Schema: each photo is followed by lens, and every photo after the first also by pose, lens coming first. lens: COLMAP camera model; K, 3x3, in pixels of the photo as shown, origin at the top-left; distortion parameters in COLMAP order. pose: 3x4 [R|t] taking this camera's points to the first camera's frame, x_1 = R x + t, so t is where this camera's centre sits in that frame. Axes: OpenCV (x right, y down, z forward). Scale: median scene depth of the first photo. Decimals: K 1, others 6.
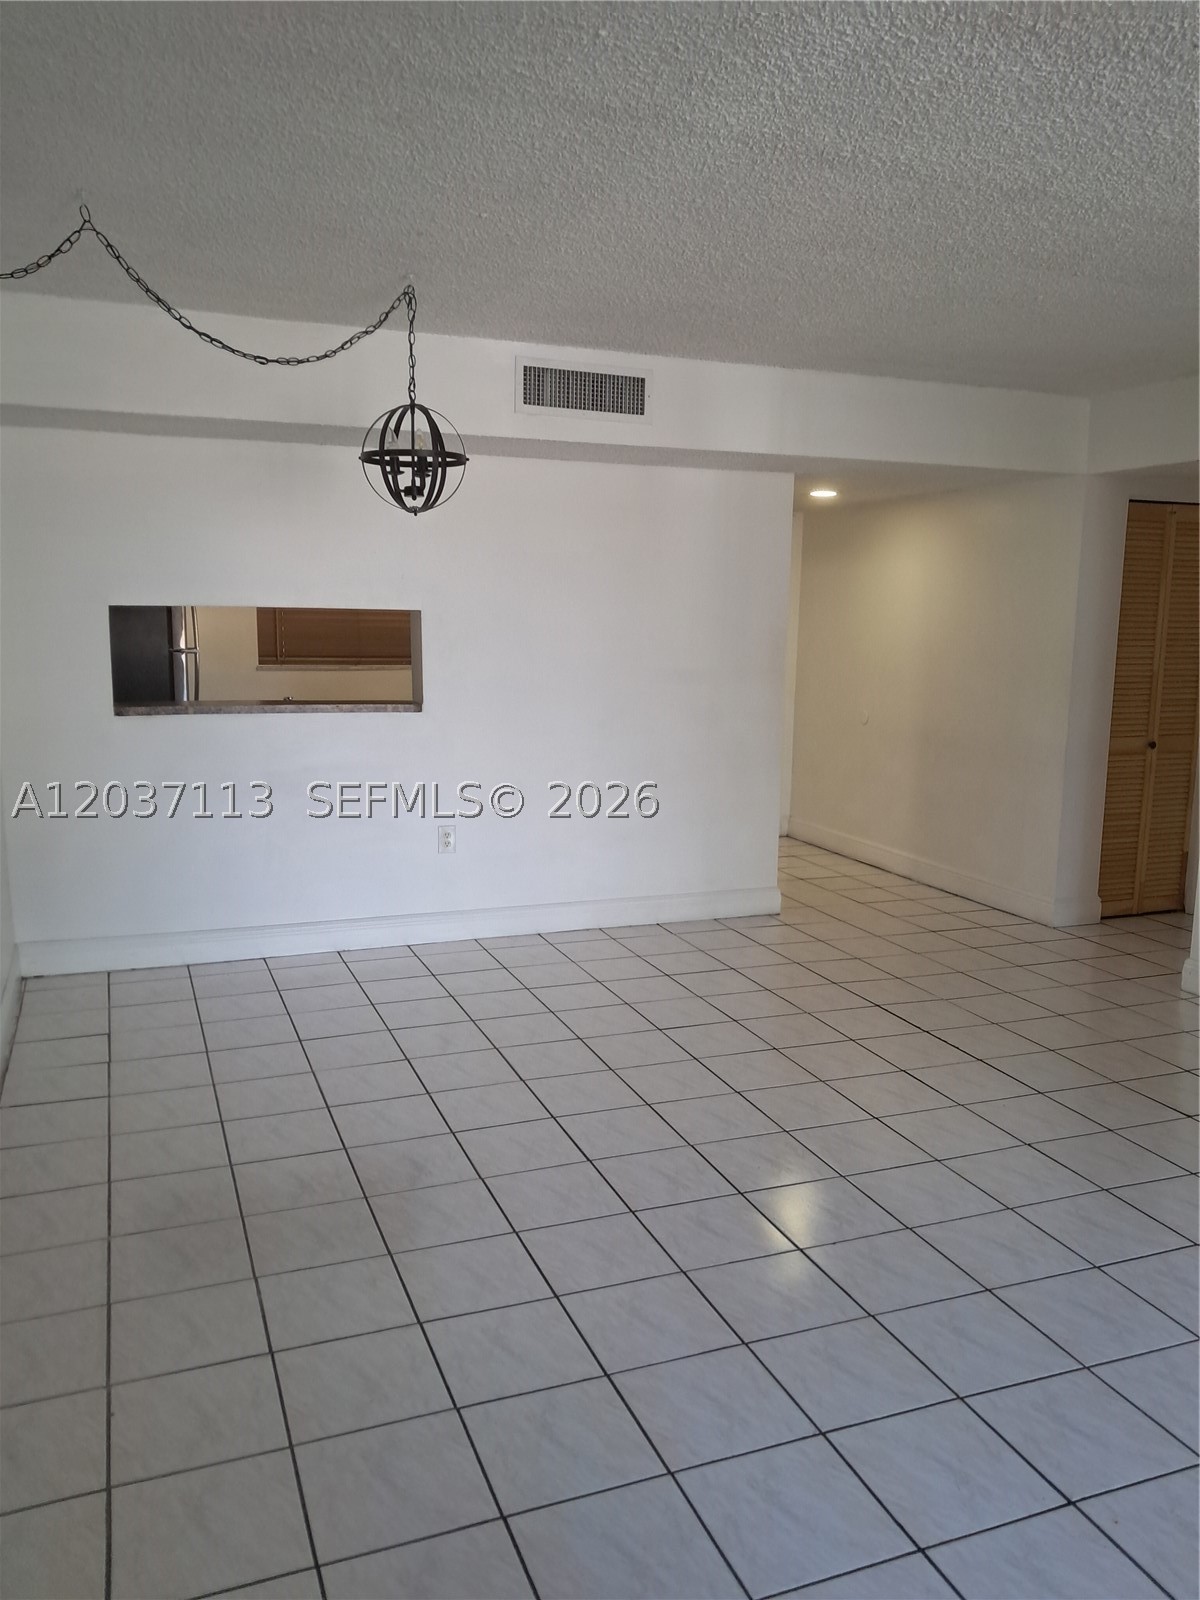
lens RADIAL K [[1257.1, 0, 611.2], [0, 1257.1, 805.0], [0, 0, 1]] dist [0.020099, -0.033703]
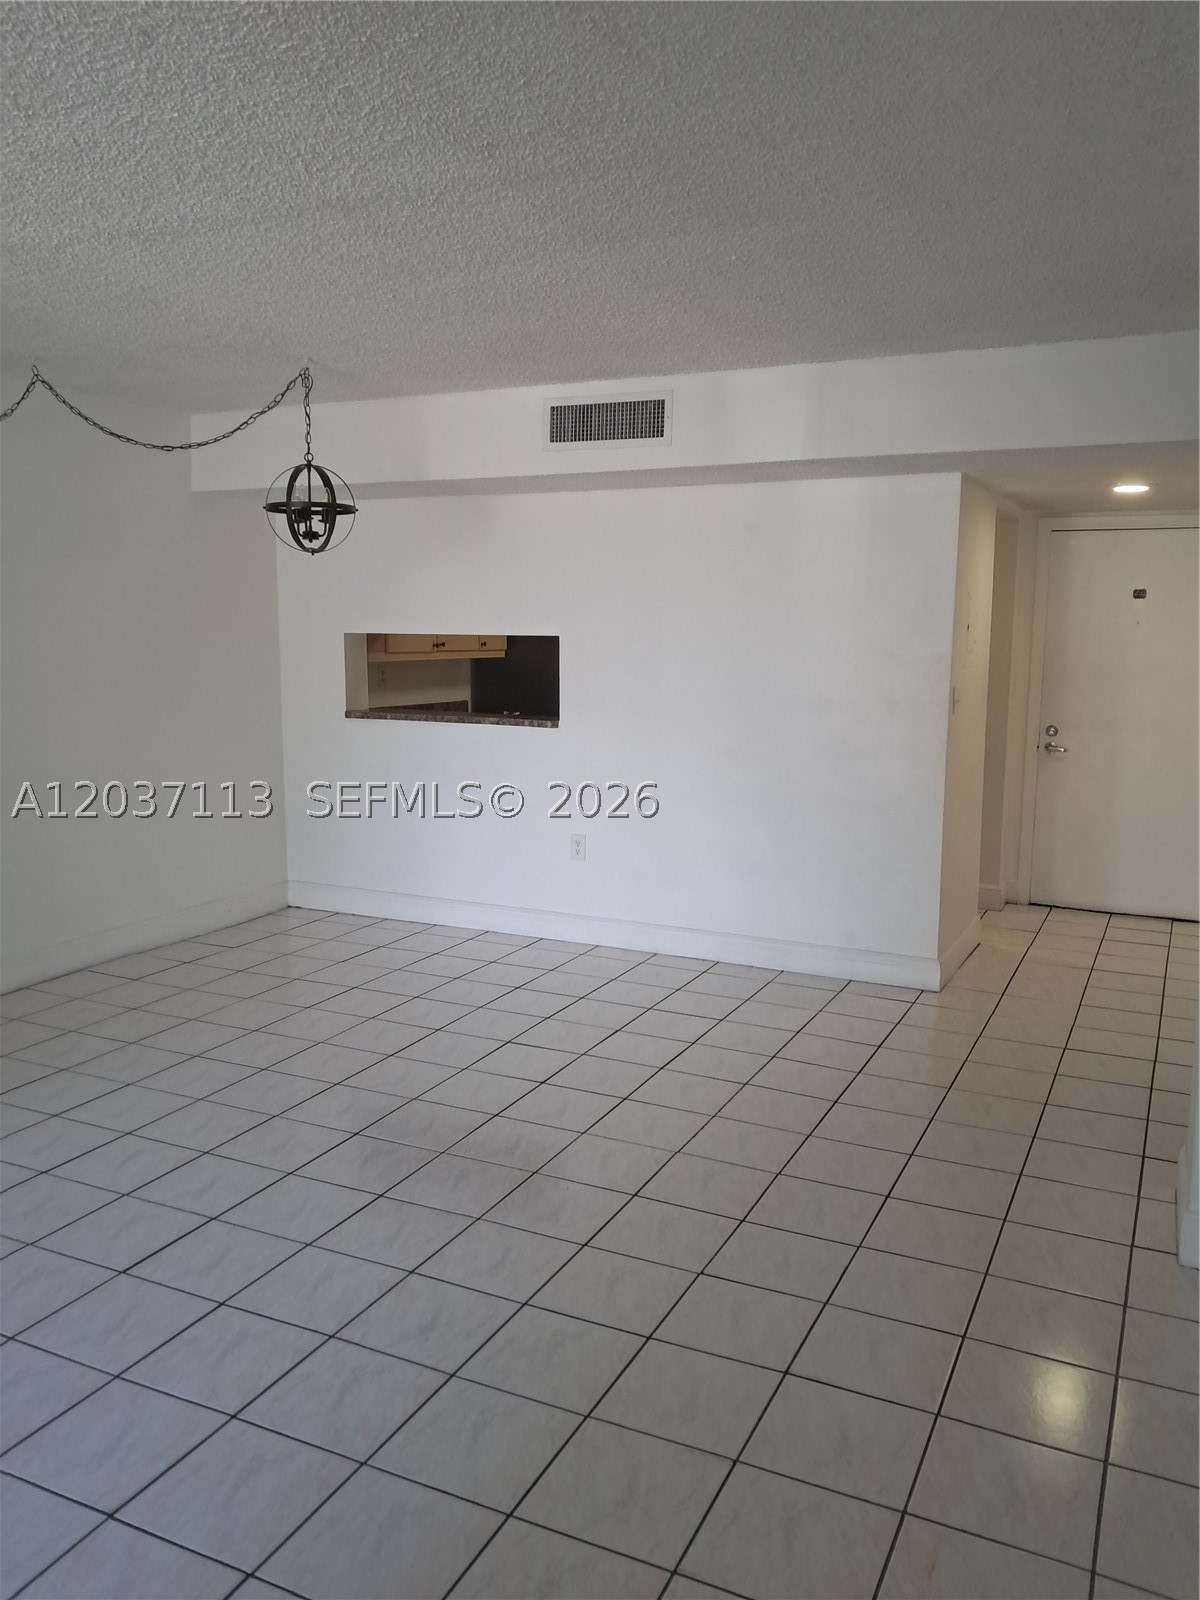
lens RADIAL K [[1257.1, 0, 601.3], [0, 1257.1, 806.0], [0, 0, 1]] dist [0.020099, -0.033703]
pose [[0.673449, 0.096396, -0.732922, 0.767804], [-0.114679, 0.993082, 0.025239, -0.043229], [0.730284, 0.067053, 0.679845, 0.323657]]
